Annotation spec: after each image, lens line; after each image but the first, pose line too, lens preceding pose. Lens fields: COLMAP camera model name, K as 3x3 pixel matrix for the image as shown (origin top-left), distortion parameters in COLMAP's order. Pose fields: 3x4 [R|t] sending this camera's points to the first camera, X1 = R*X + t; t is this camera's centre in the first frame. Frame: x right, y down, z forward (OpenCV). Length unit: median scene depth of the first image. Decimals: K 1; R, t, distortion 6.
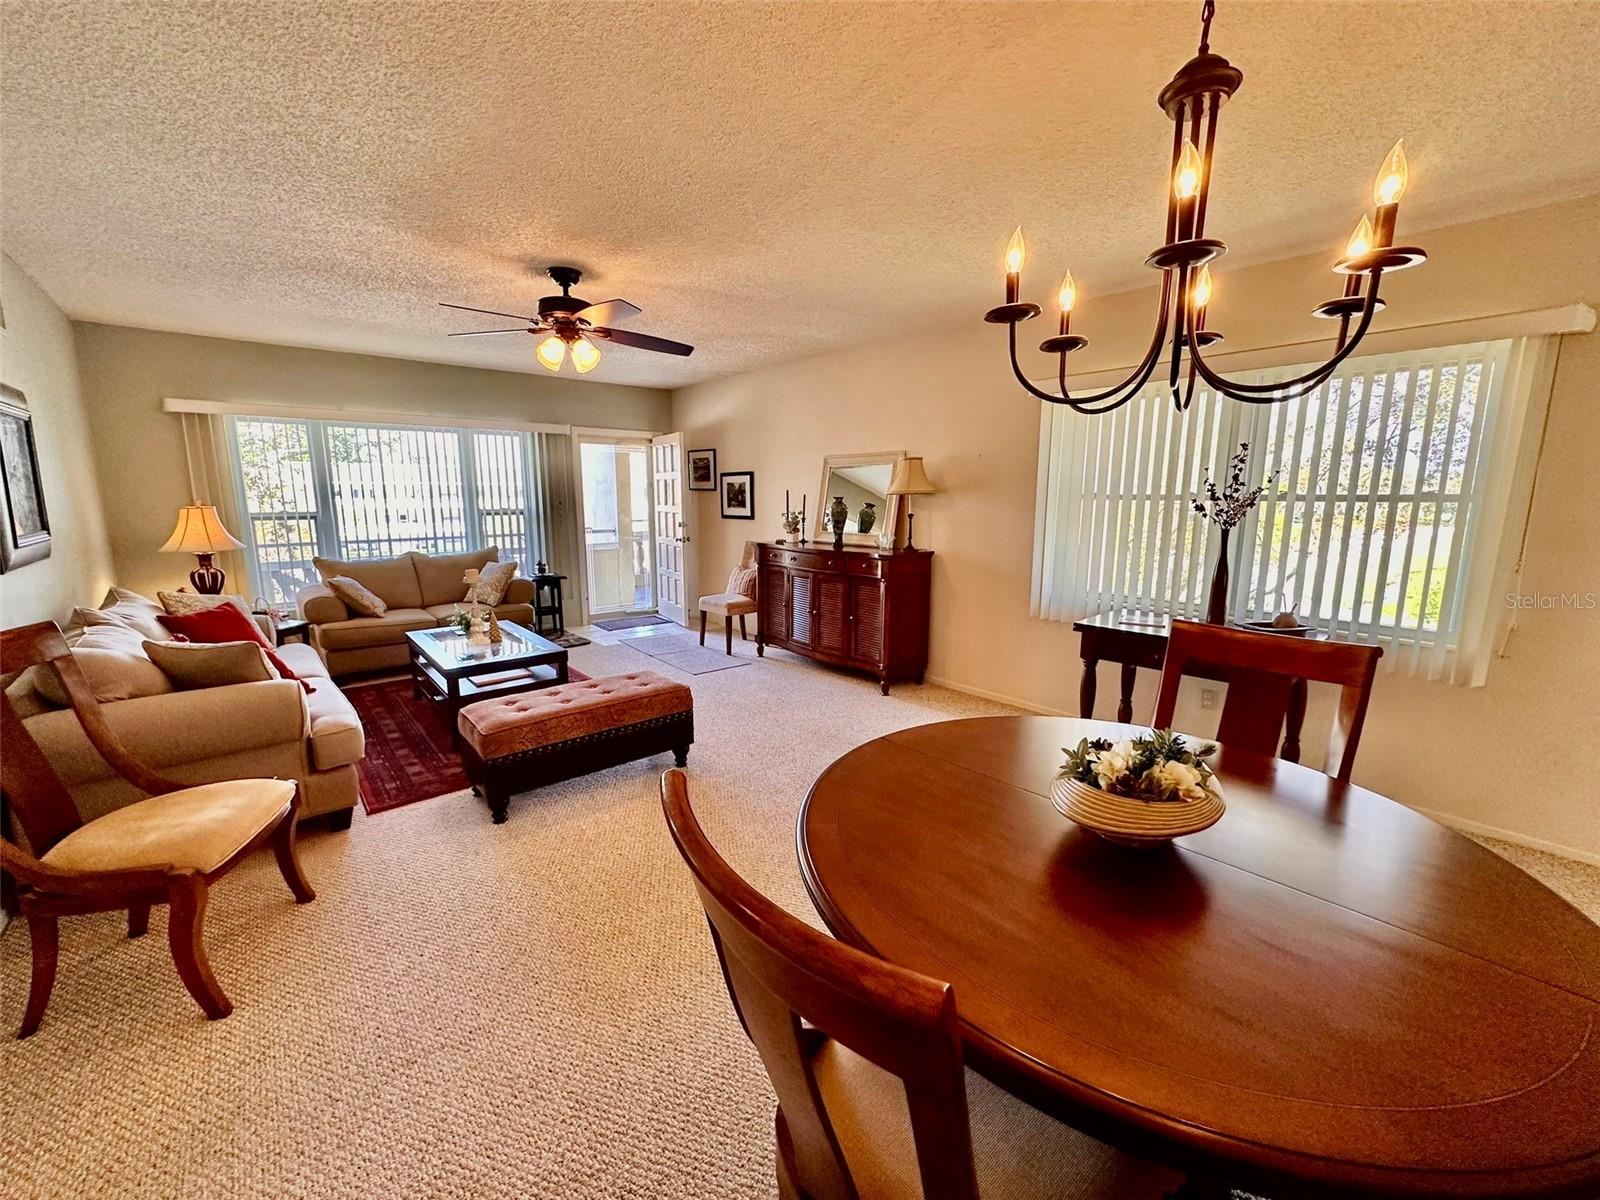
lens RADIAL K [[636.4, 0, 800.7], [0, 636.4, 599.6], [0, 0, 1]] dist [-0.002144, 0.000021]
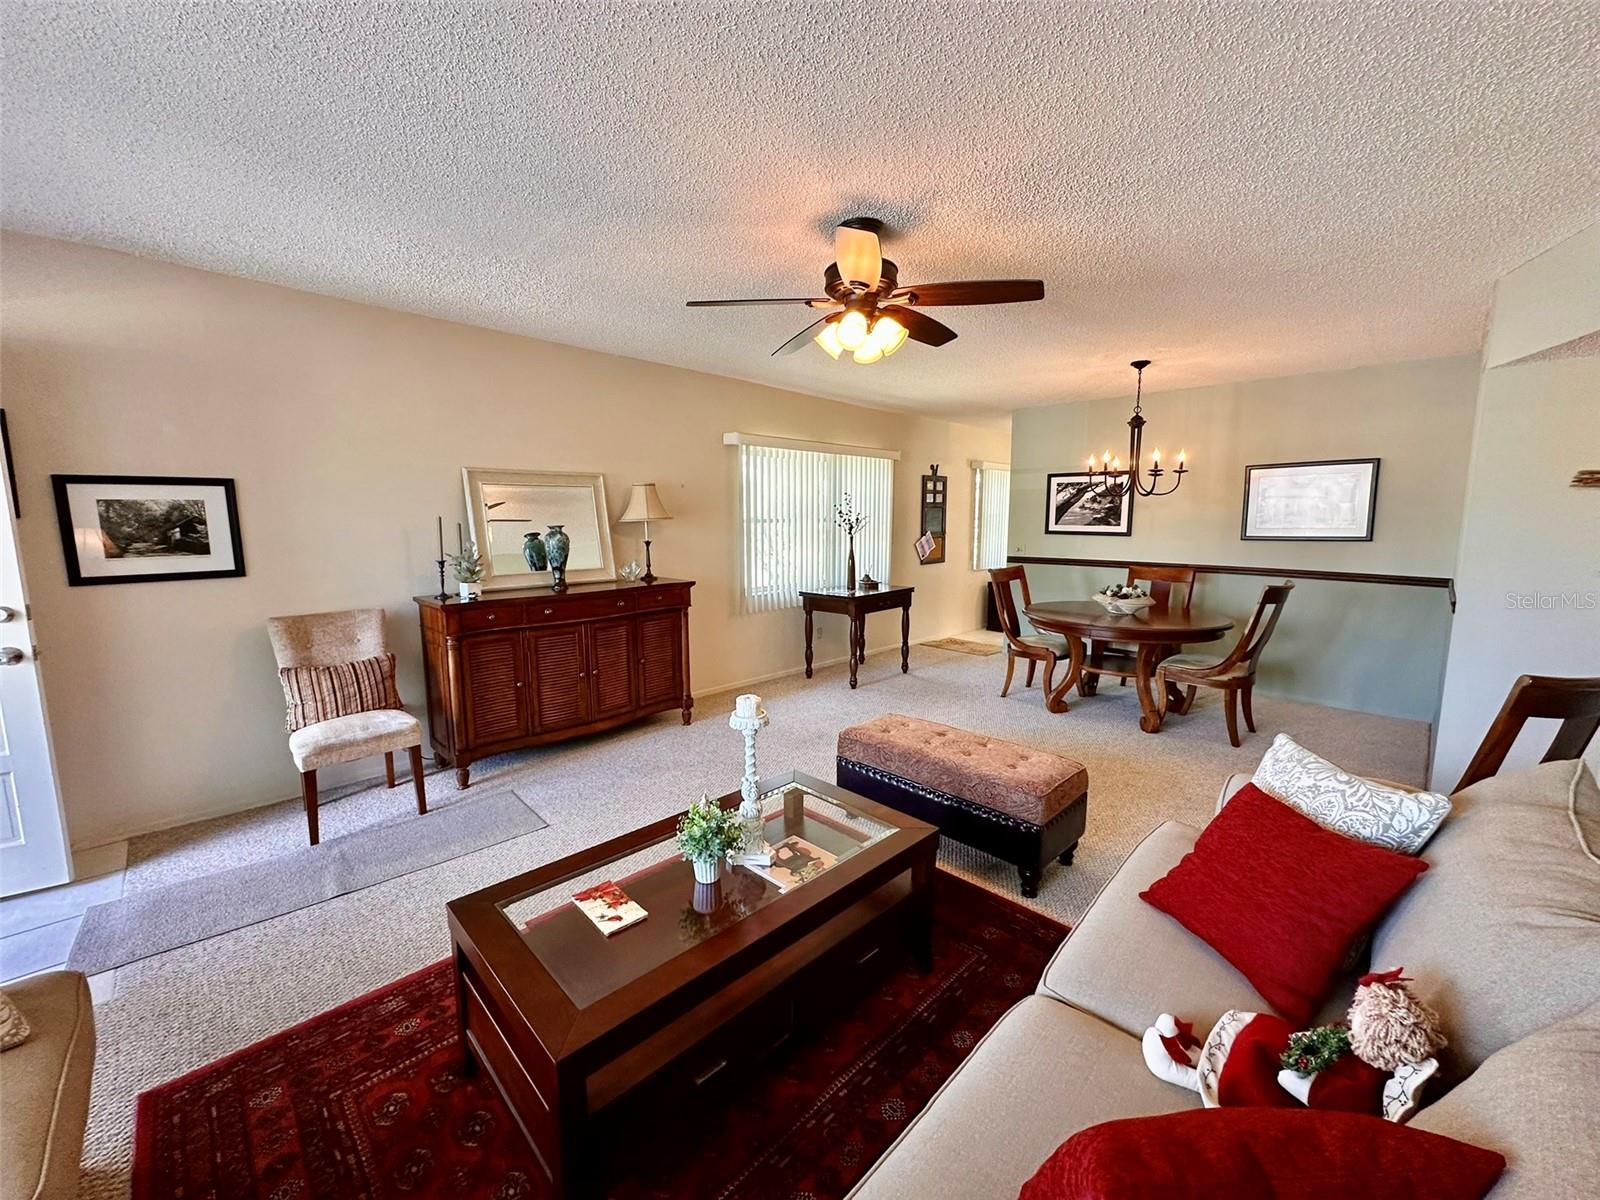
lens RADIAL K [[636.4, 0, 800.7], [0, 636.4, 599.6], [0, 0, 1]] dist [-0.002144, 0.000021]
pose [[-0.071419, -0.133289, 0.988501, -0.690229], [0.165729, 0.975670, 0.143533, -0.125618], [-0.983582, 0.174074, -0.047592, 0.704682]]
